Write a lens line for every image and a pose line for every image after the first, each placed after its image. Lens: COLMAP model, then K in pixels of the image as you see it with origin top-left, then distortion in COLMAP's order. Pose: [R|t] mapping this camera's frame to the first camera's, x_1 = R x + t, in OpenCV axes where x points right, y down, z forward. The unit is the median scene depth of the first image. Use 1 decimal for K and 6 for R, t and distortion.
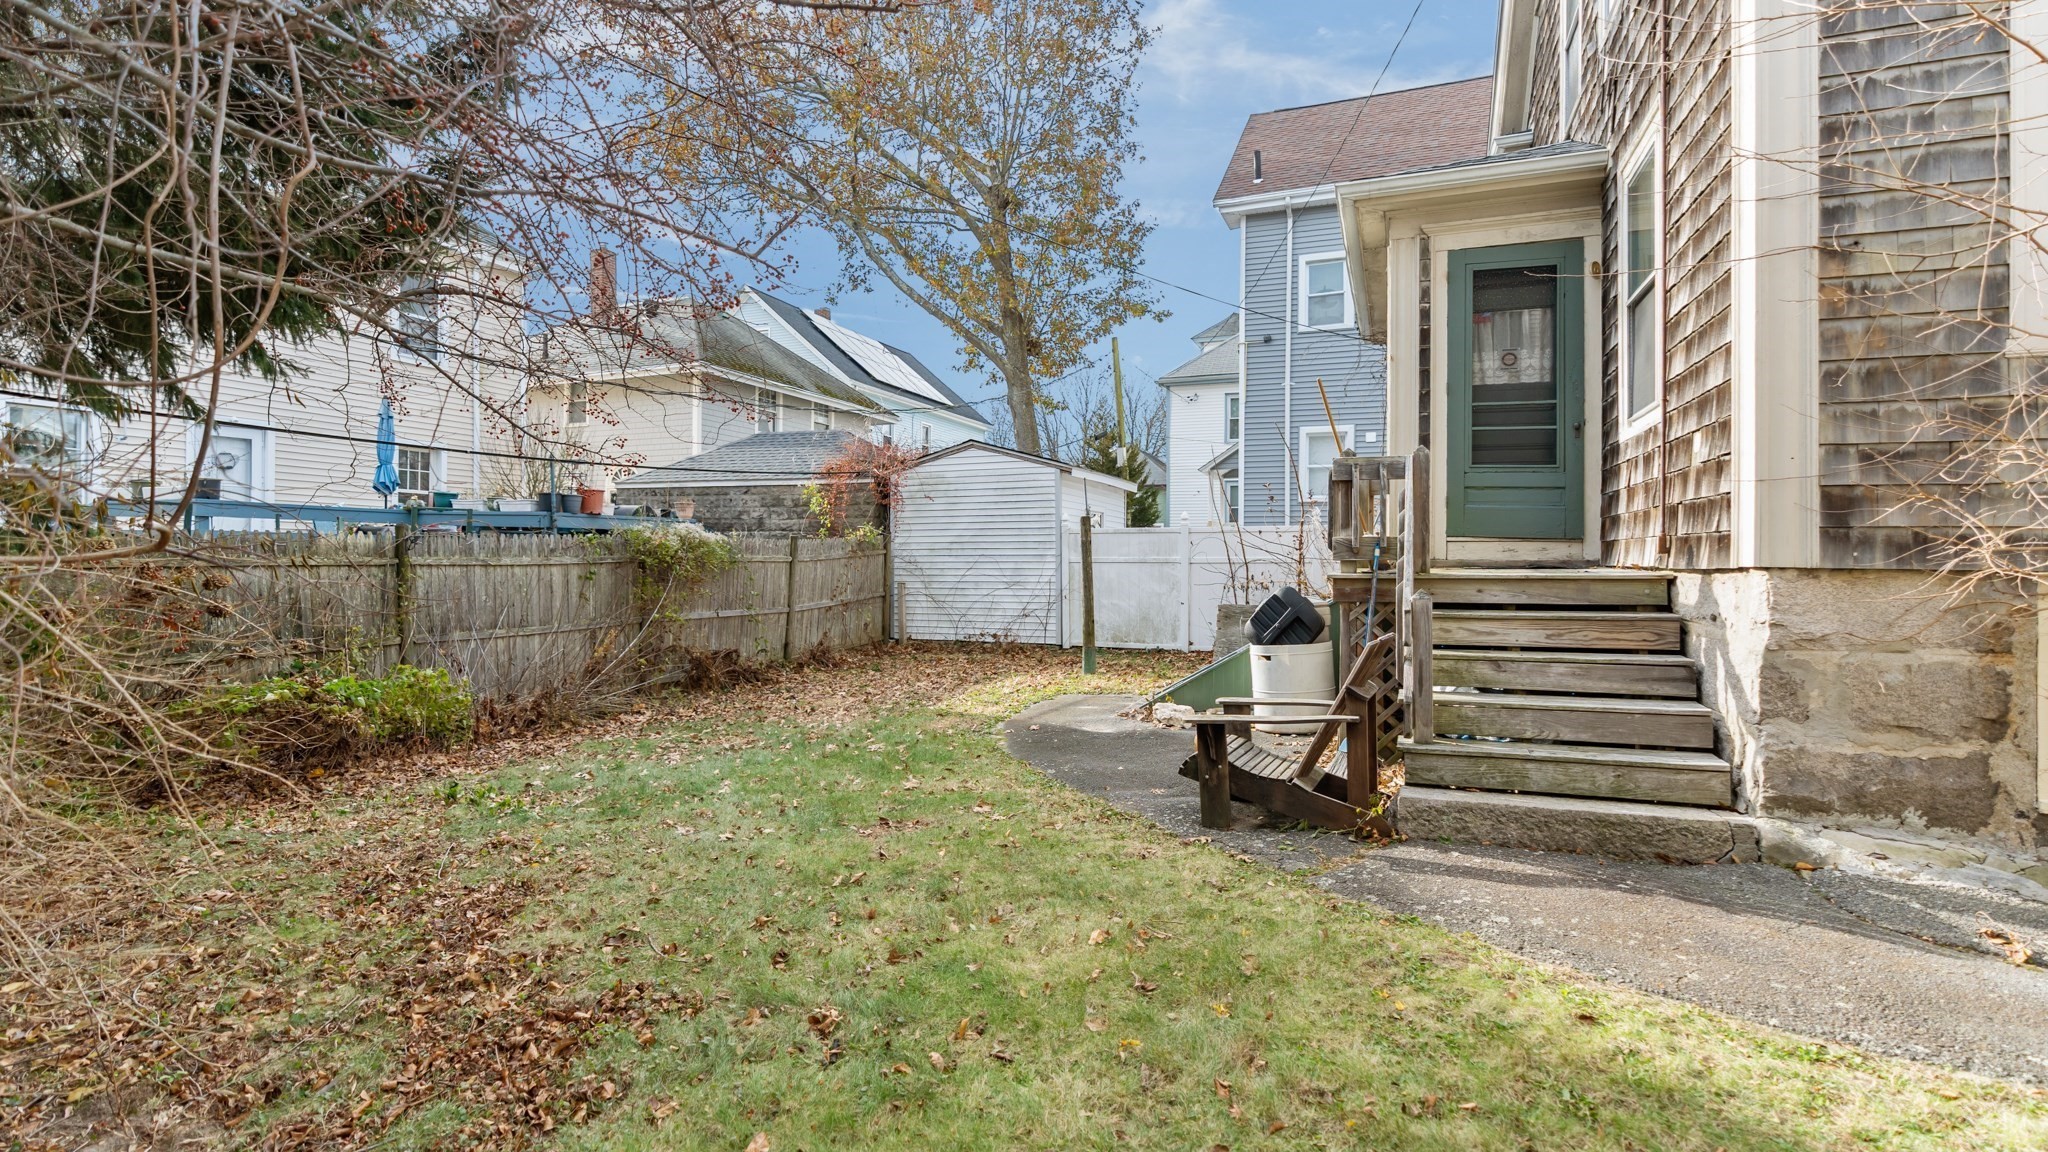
lens RADIAL K [[931.3, 0, 1027.2], [0, 931.3, 573.5], [0, 0, 1]] dist [-0.011265, 0.004006]
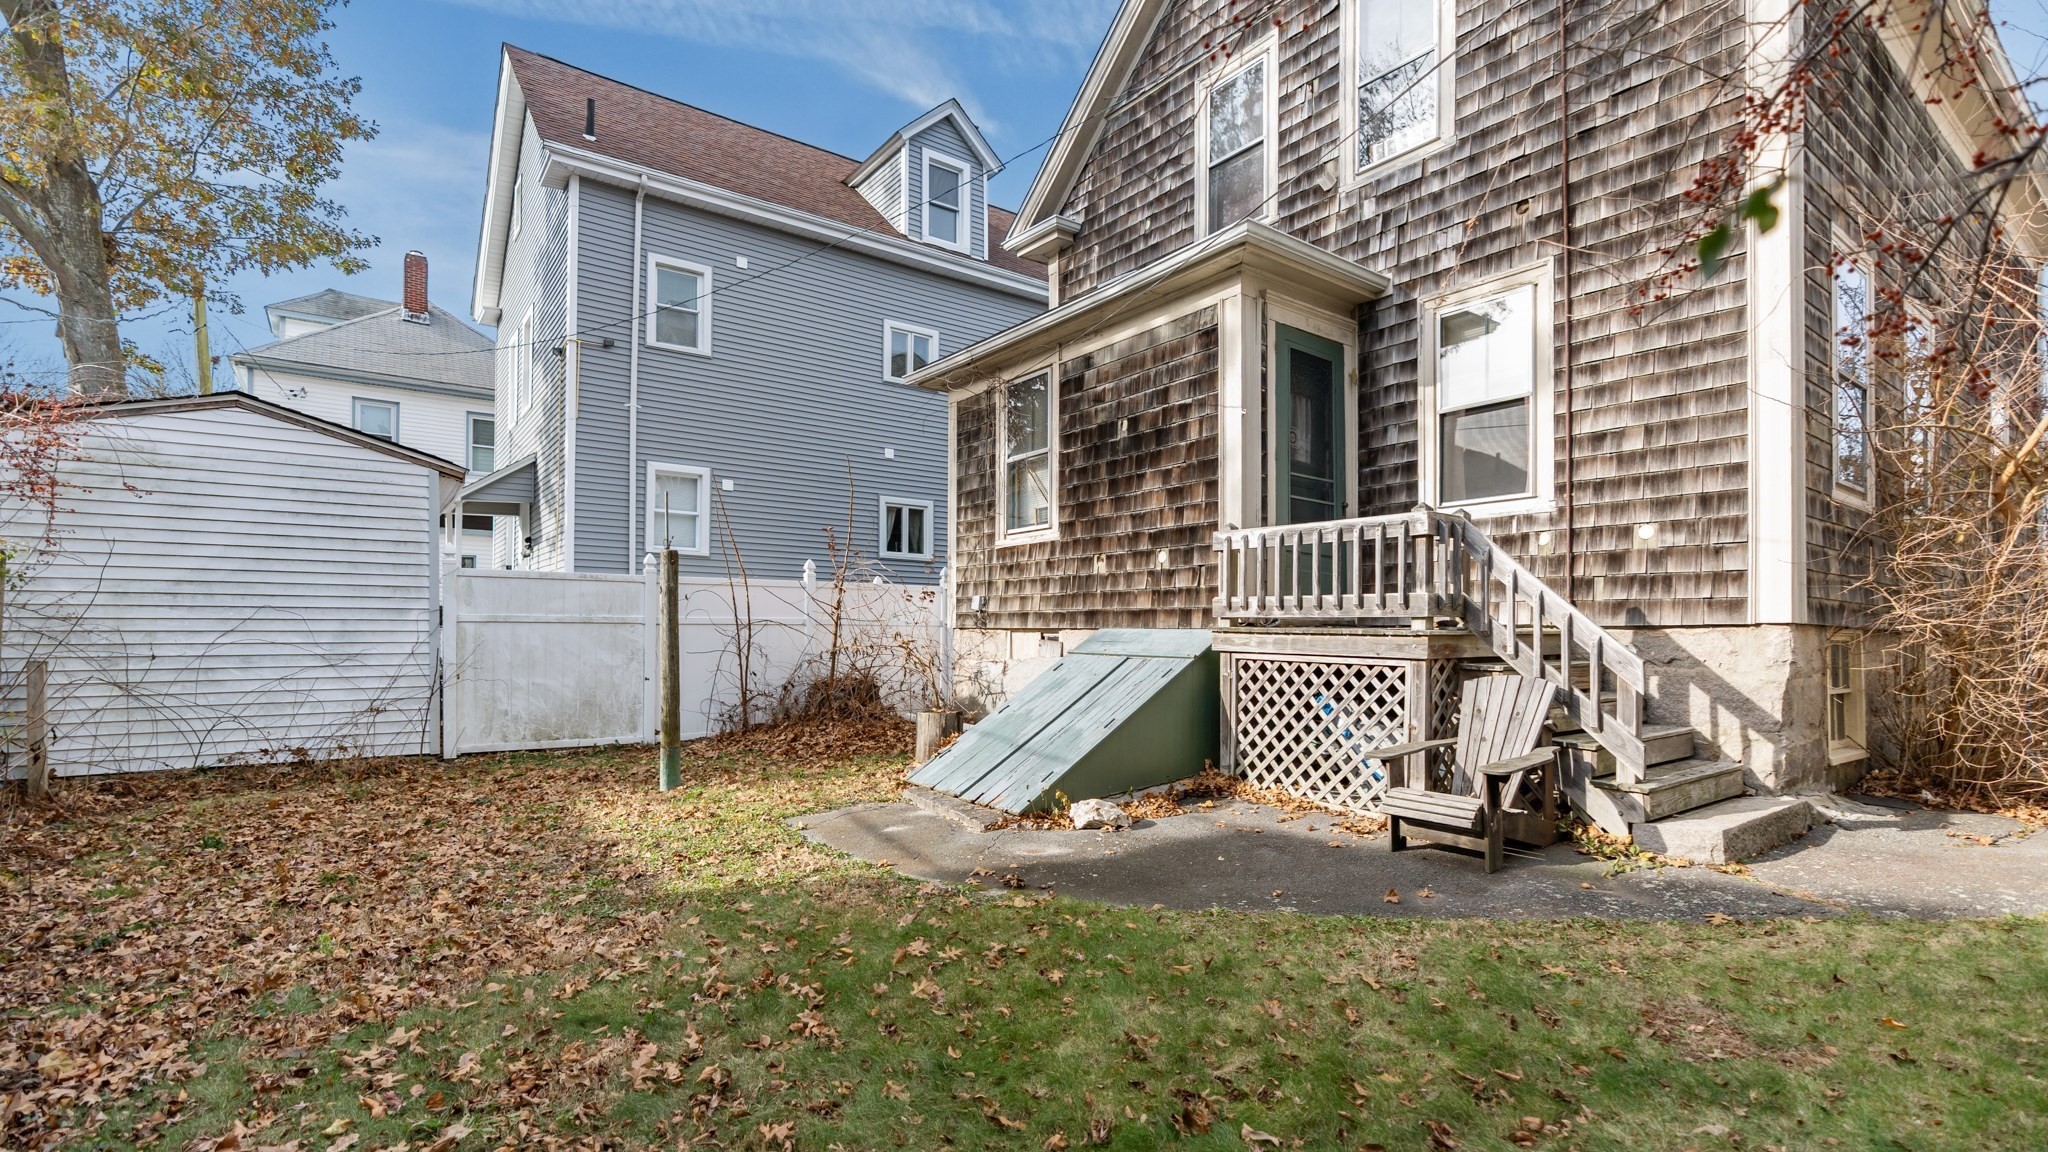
lens RADIAL K [[931.3, 0, 1030.6], [0, 931.3, 644.0], [0, 0, 1]] dist [-0.011265, 0.004006]
pose [[0.514815, -0.006878, 0.857274, -0.294176], [0.006143, 0.999972, 0.004333, 0.003252], [-0.857279, 0.003036, 0.514843, 0.353993]]
